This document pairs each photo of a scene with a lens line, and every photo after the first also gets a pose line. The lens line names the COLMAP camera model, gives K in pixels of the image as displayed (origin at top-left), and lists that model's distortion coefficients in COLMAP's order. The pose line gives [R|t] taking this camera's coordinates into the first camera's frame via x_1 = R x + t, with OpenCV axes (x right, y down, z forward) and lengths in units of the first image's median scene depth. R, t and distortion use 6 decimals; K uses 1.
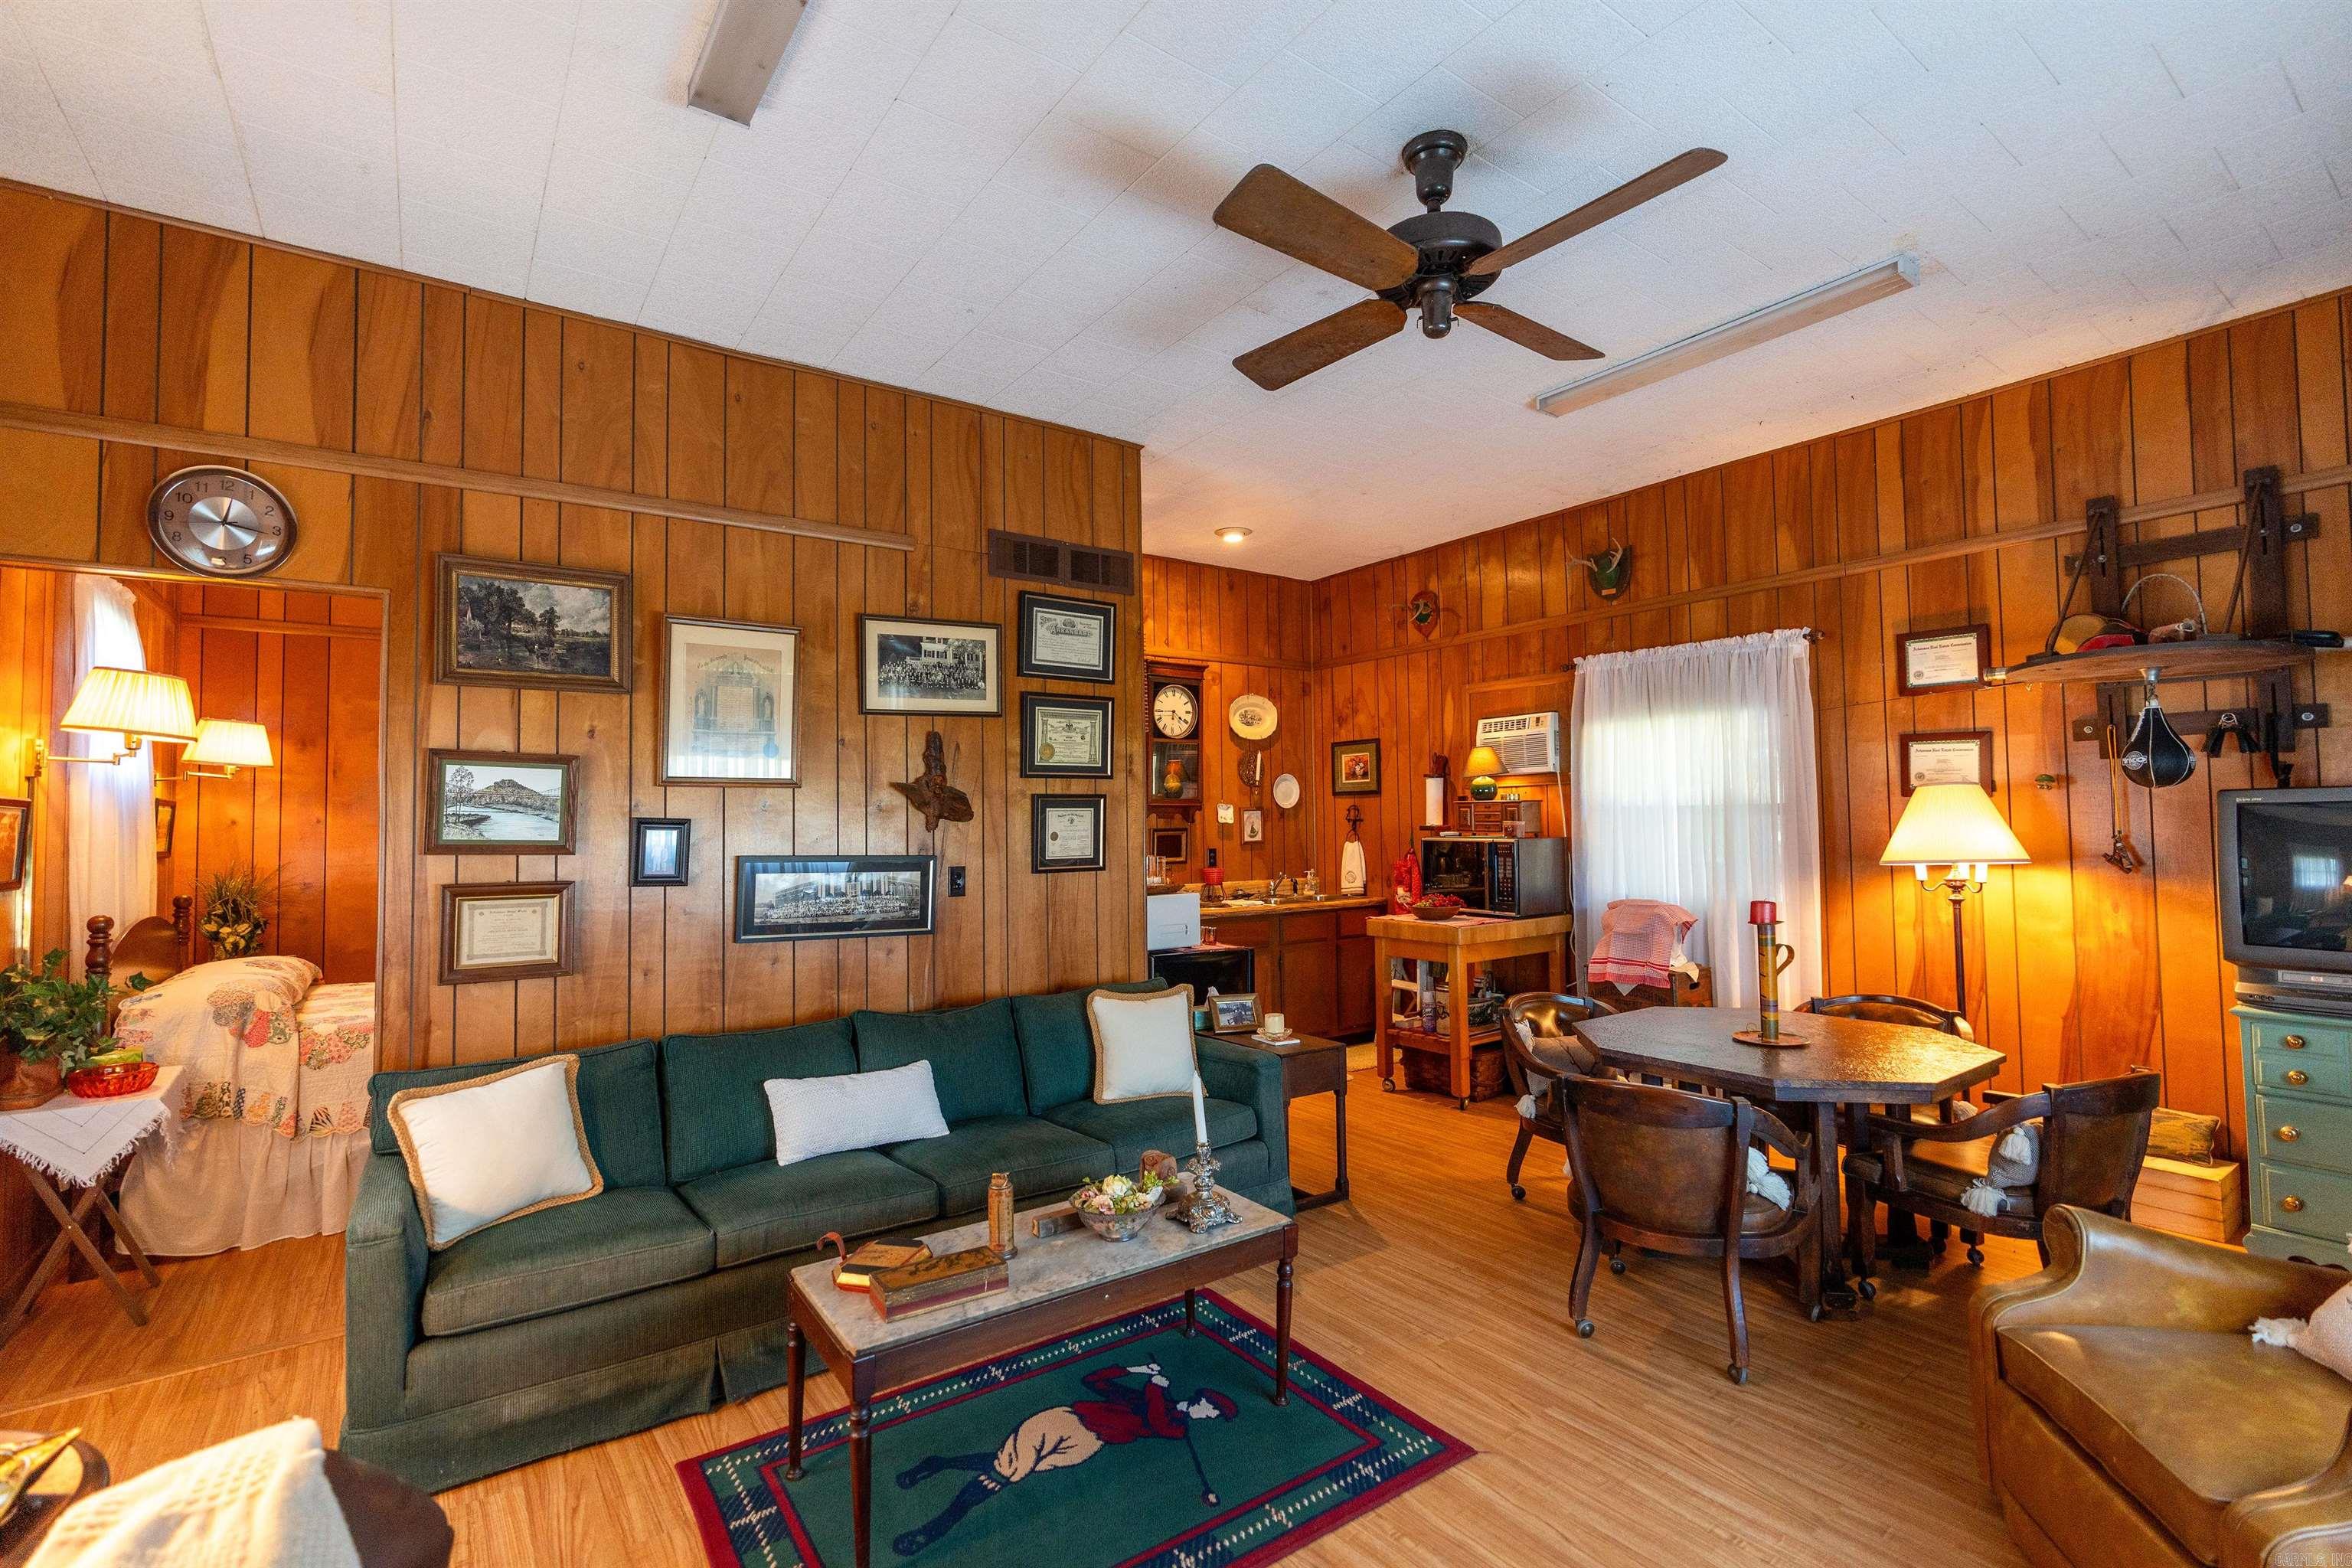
lens RADIAL K [[1061.3, 0, 1176.0], [0, 1061.3, 784.0], [0, 0, 1]] dist [-0.001125, -0.000158]
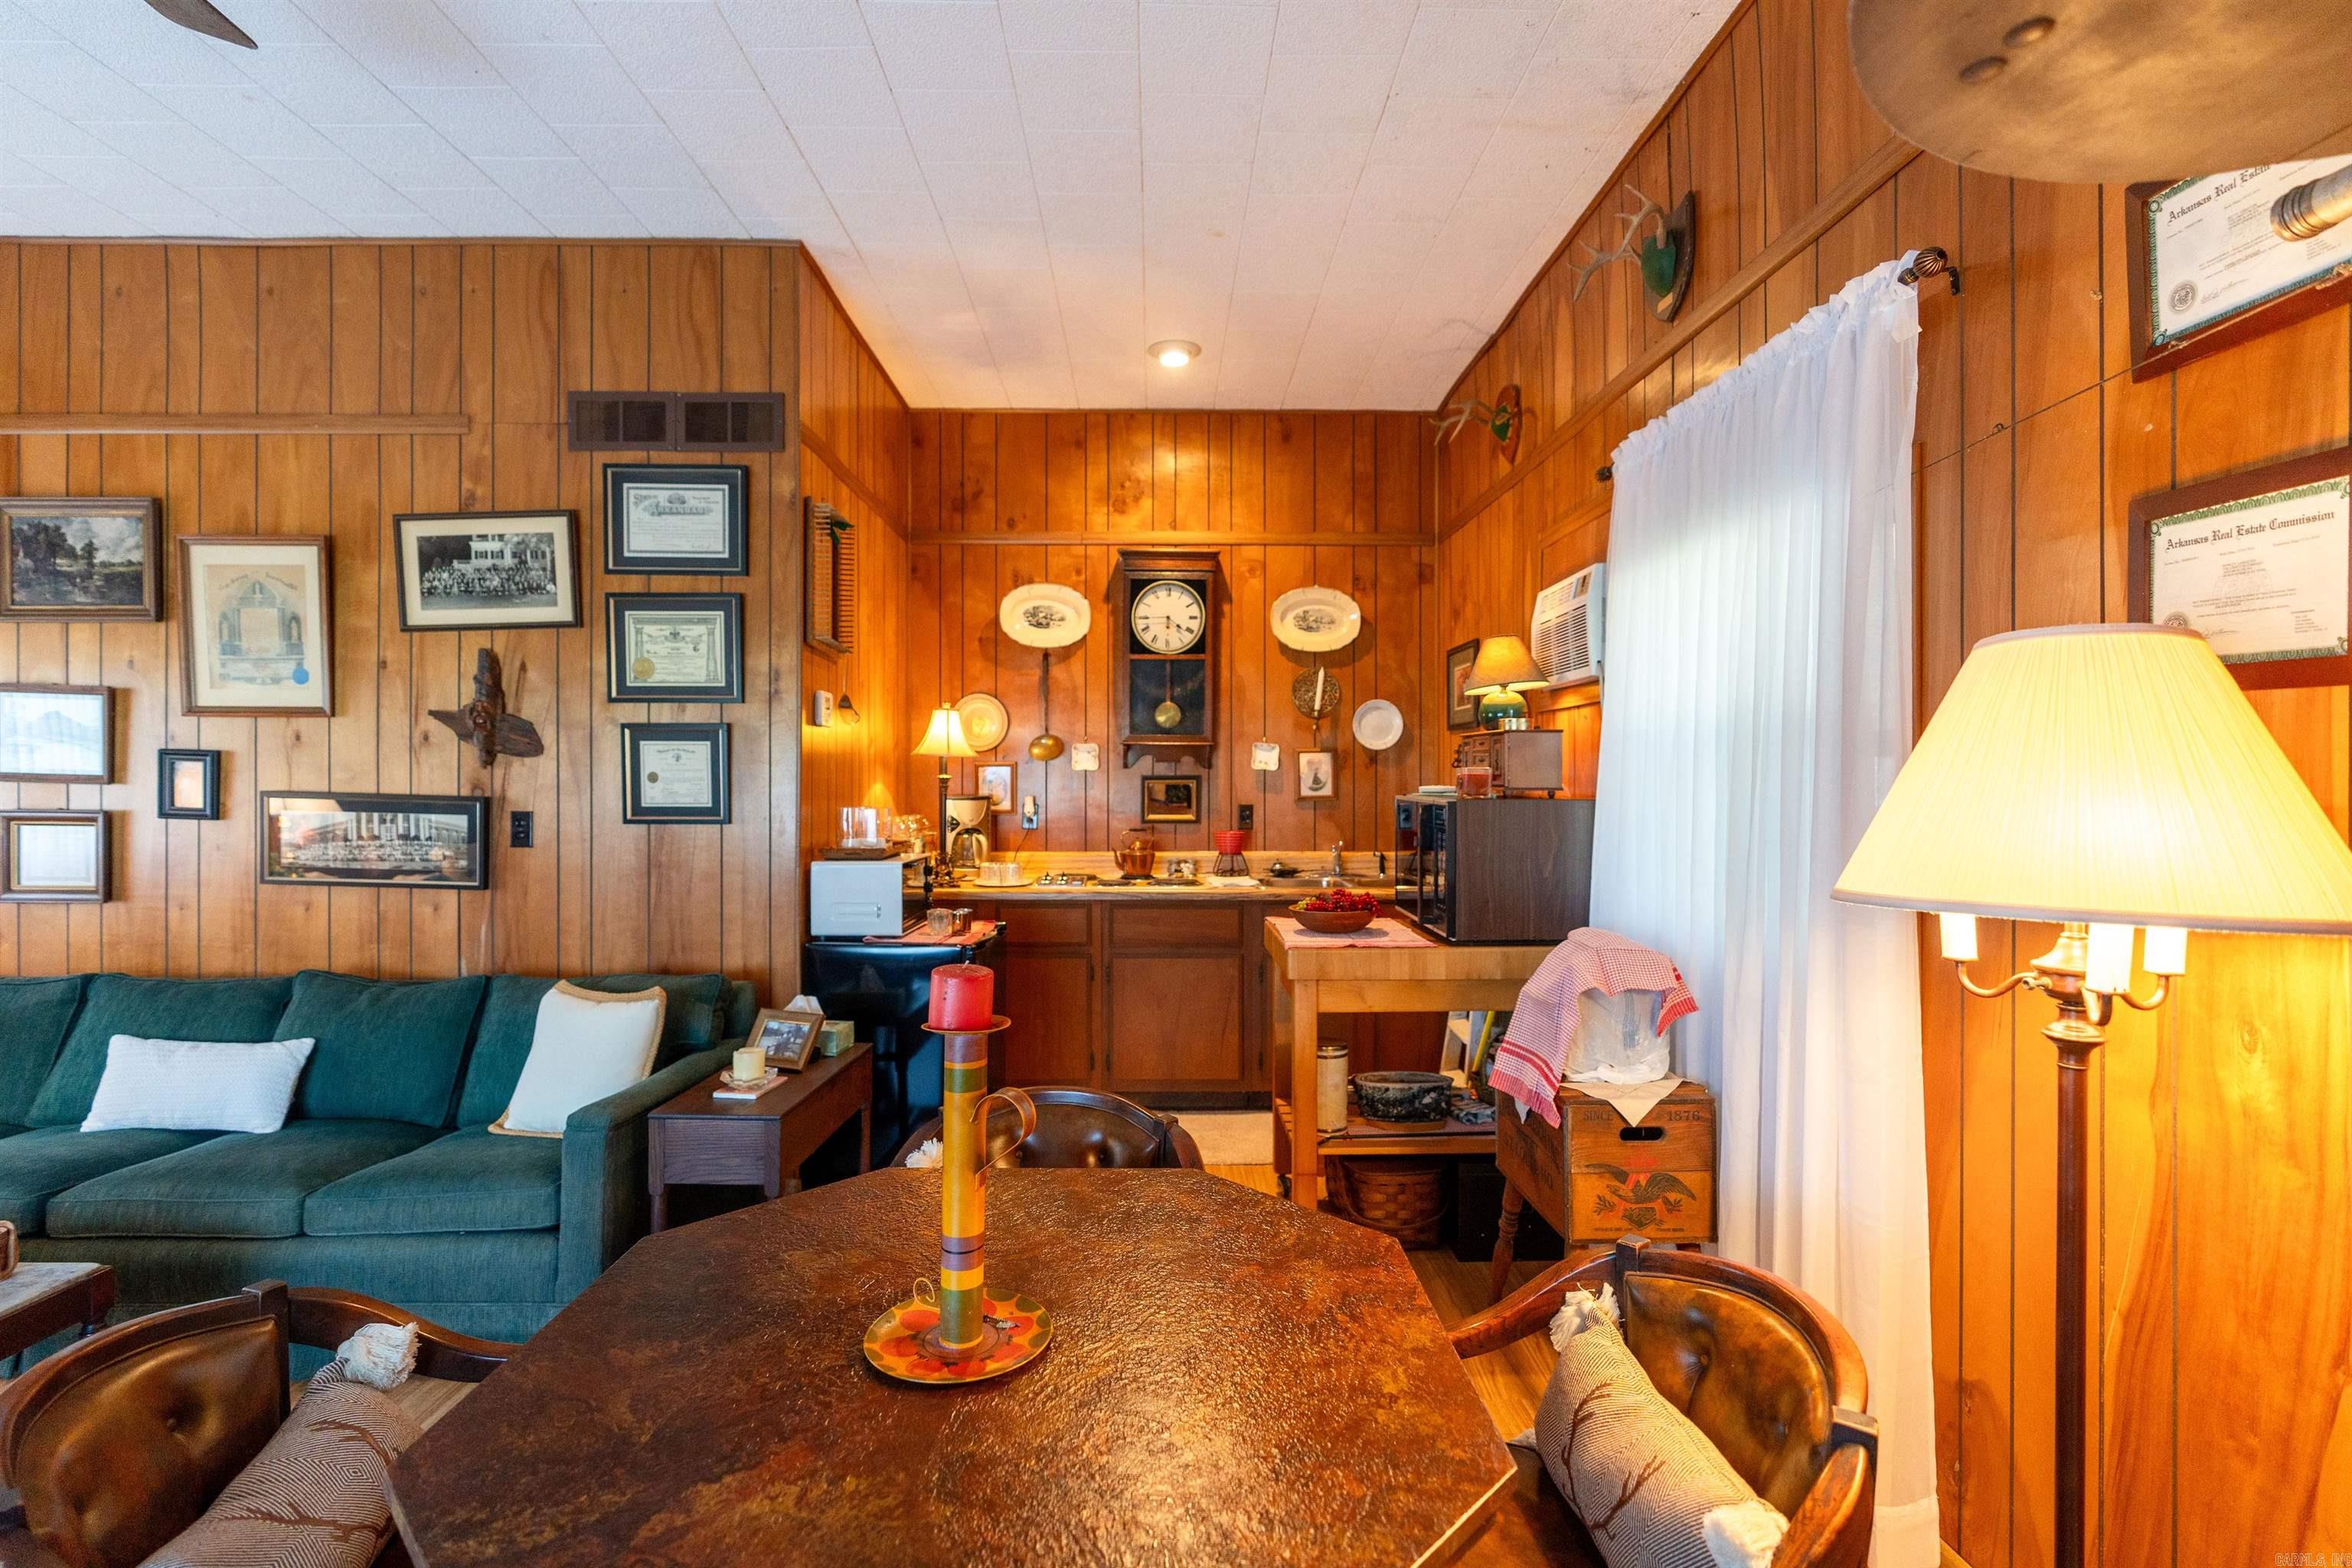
lens RADIAL K [[1071.9, 0, 1176.0], [0, 1071.9, 784.0], [0, 0, 1]] dist [-0.002616, 0.000151]
pose [[0.816068, 0.018782, -0.577651, 0.698083], [0.007728, 0.999028, 0.043400, 0.024471], [0.577904, -0.039882, 0.815130, 0.621938]]
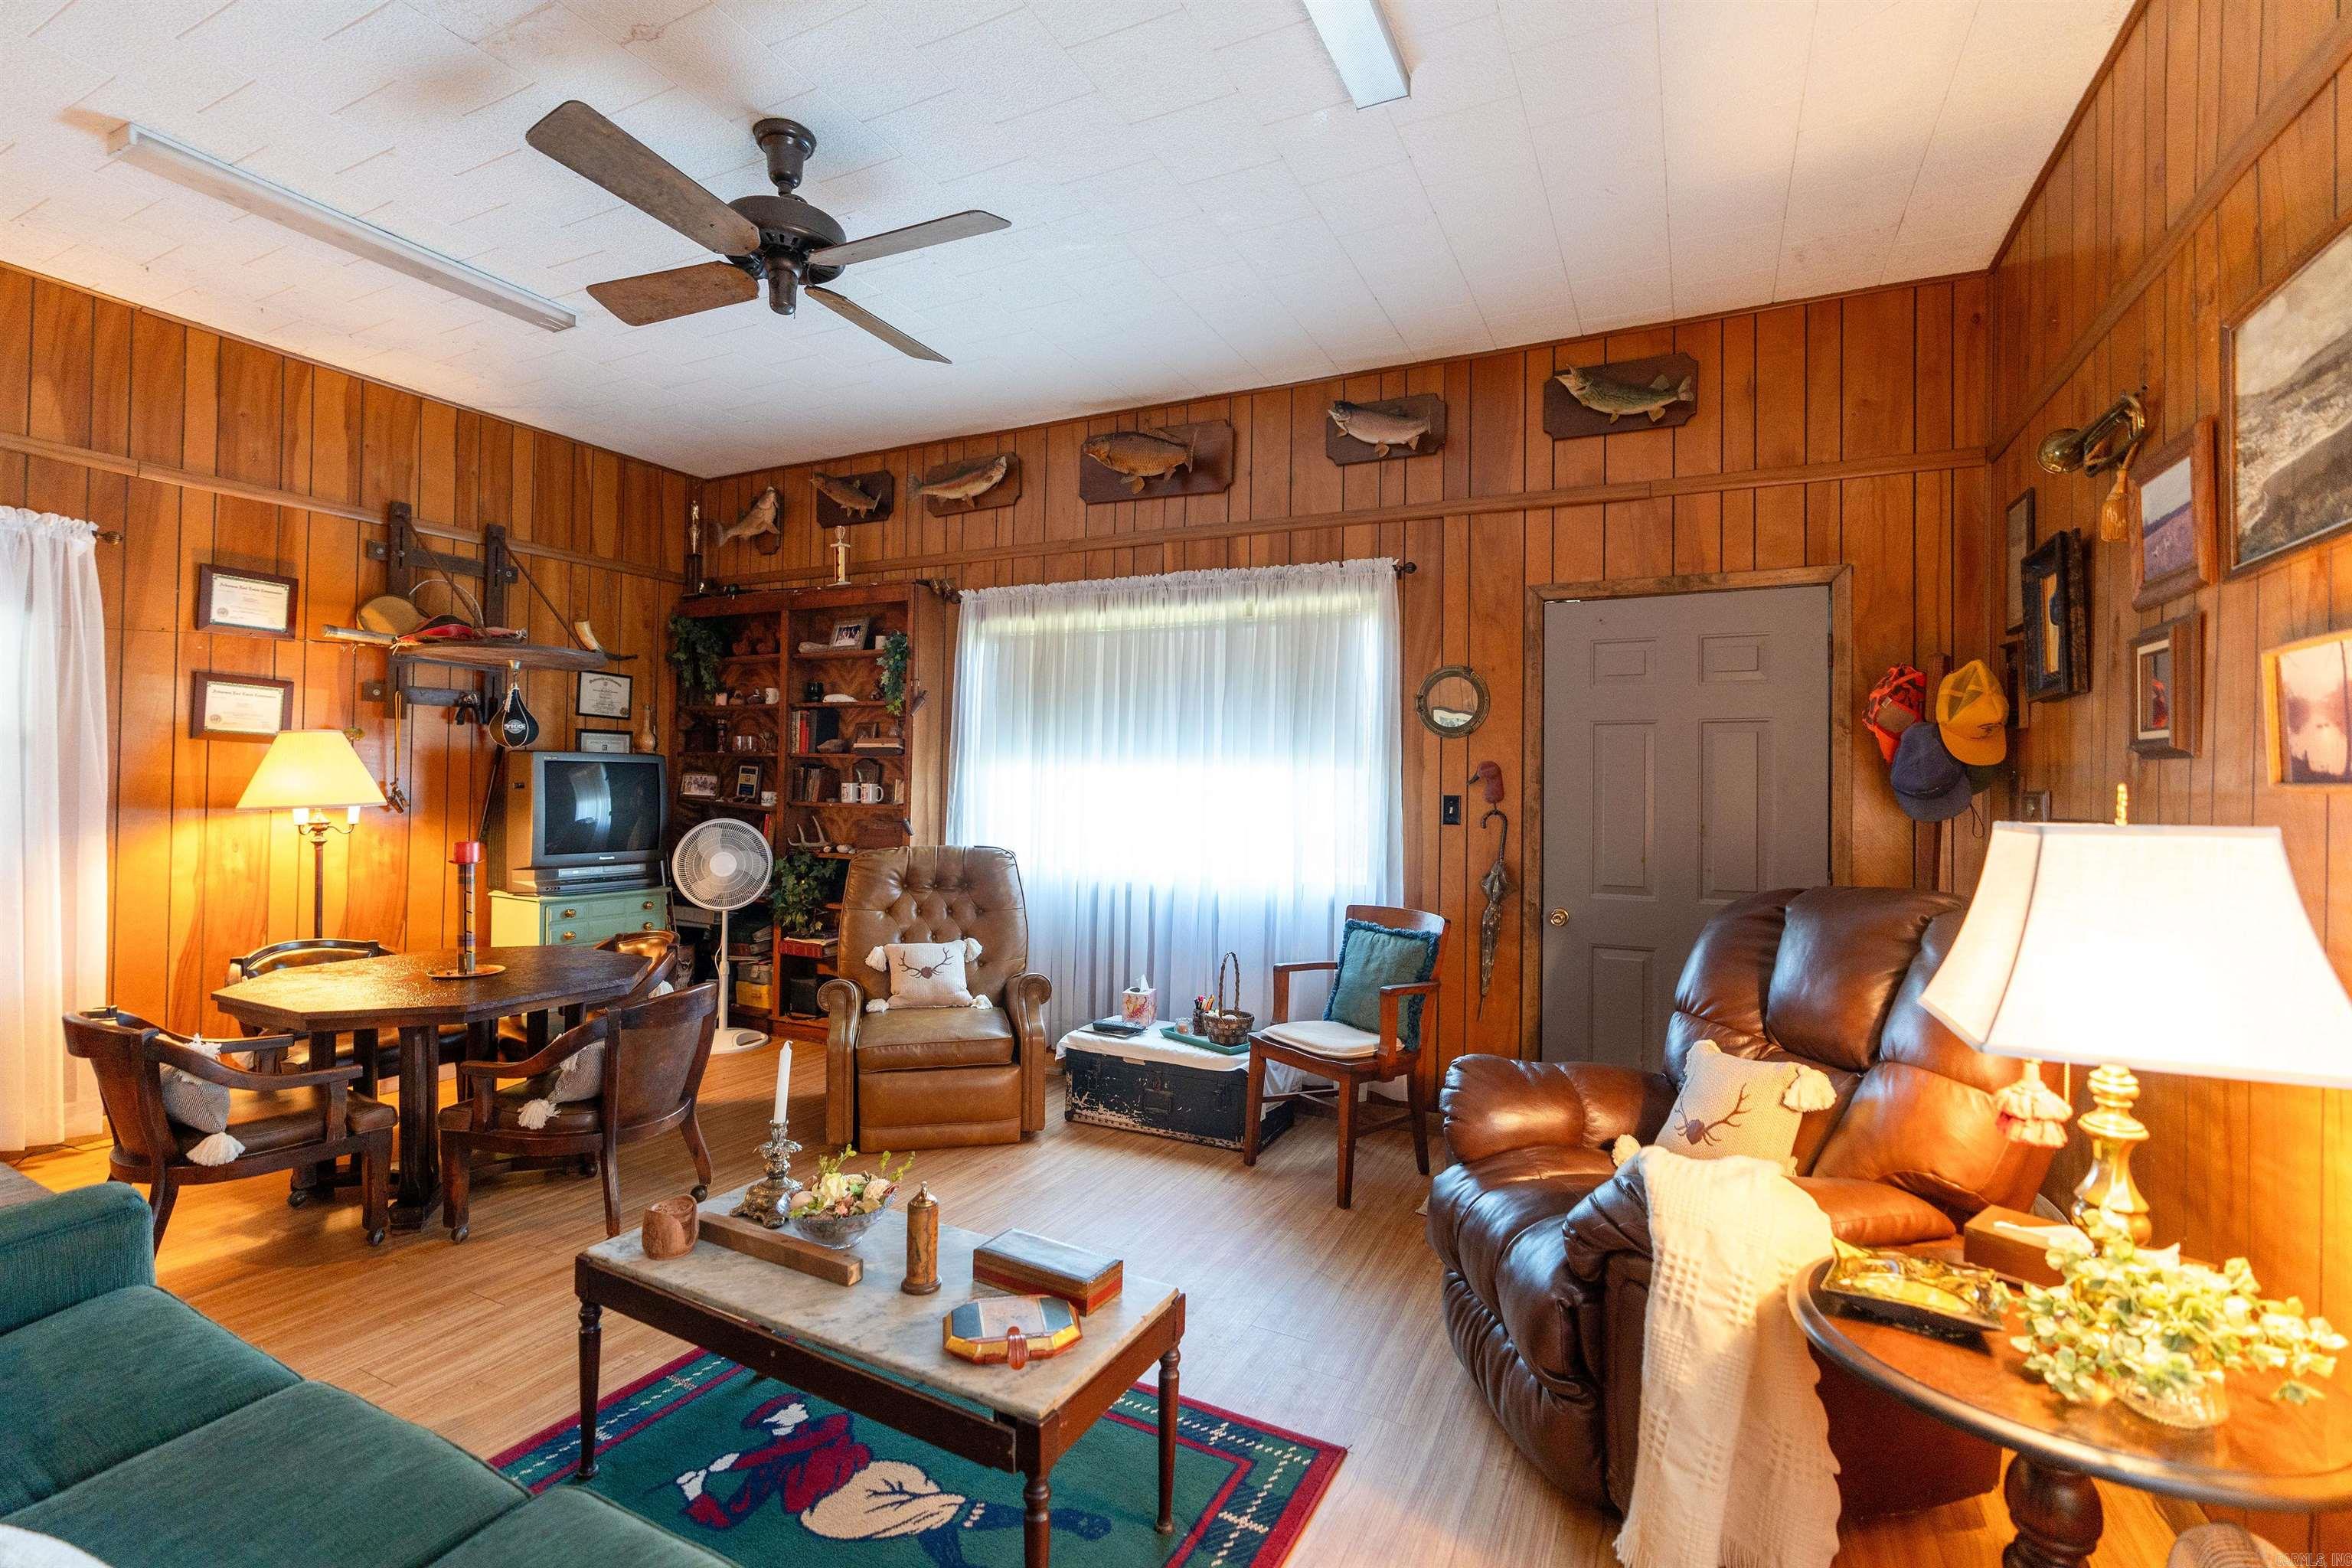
lens RADIAL K [[1061.3, 0, 1176.0], [0, 1061.3, 784.0], [0, 0, 1]] dist [-0.001125, -0.000158]
pose [[-0.472634, 0.007668, 0.881226, -0.586003], [-0.041331, 0.998669, -0.030857, 0.049063], [-0.880289, -0.051006, -0.471688, 0.744985]]
